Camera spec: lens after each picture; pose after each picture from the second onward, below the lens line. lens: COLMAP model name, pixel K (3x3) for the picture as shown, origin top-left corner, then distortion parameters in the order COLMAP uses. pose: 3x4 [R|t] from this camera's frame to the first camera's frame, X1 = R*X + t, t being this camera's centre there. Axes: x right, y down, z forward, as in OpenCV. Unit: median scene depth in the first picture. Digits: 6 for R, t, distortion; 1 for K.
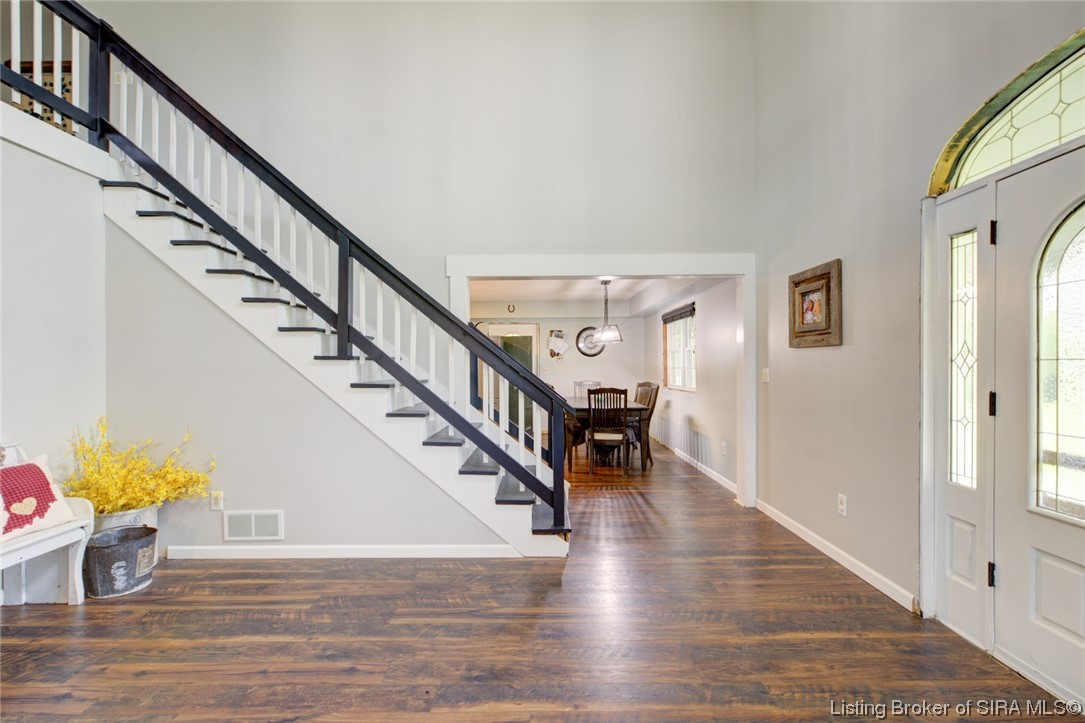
lens RADIAL K [[496.0, 0, 542.5], [0, 496.0, 361.5], [0, 0, 1]] dist [-0.003032, -0.000331]
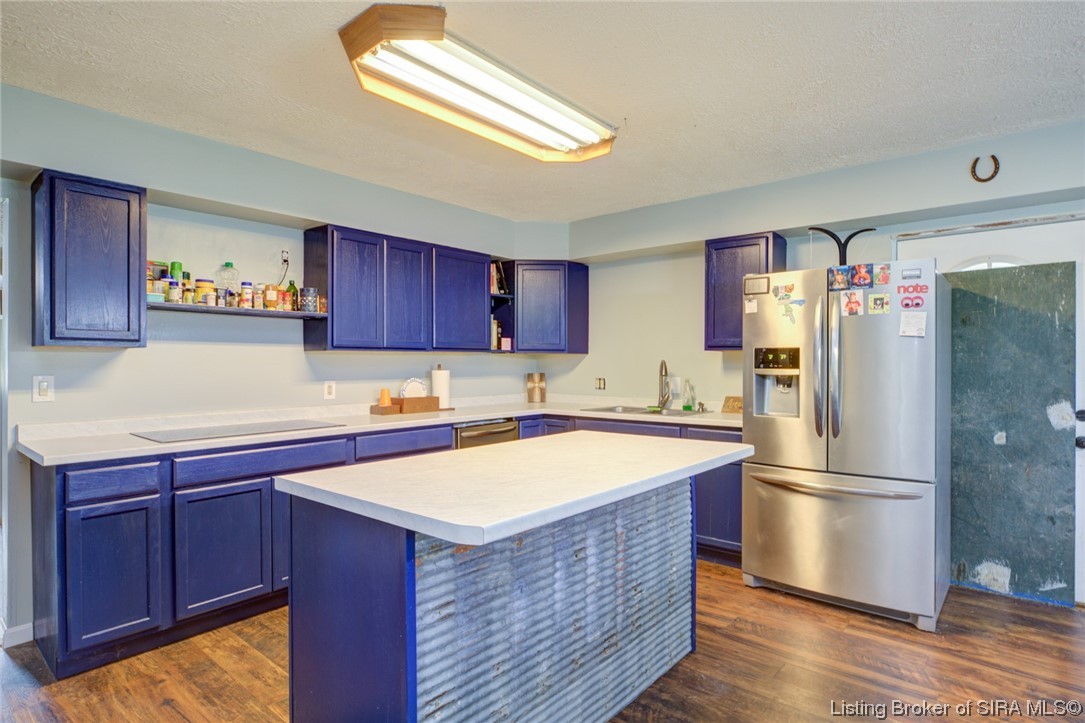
lens RADIAL K [[573.1, 0, 542.5], [0, 573.1, 361.5], [0, 0, 1]] dist [-0.000105, -0.000019]
pose [[0.759034, 0.000154, -0.651050, -0.039091], [0.000589, 0.999999, 0.000923, 0.004987], [0.651050, -0.001084, 0.759034, 0.553318]]
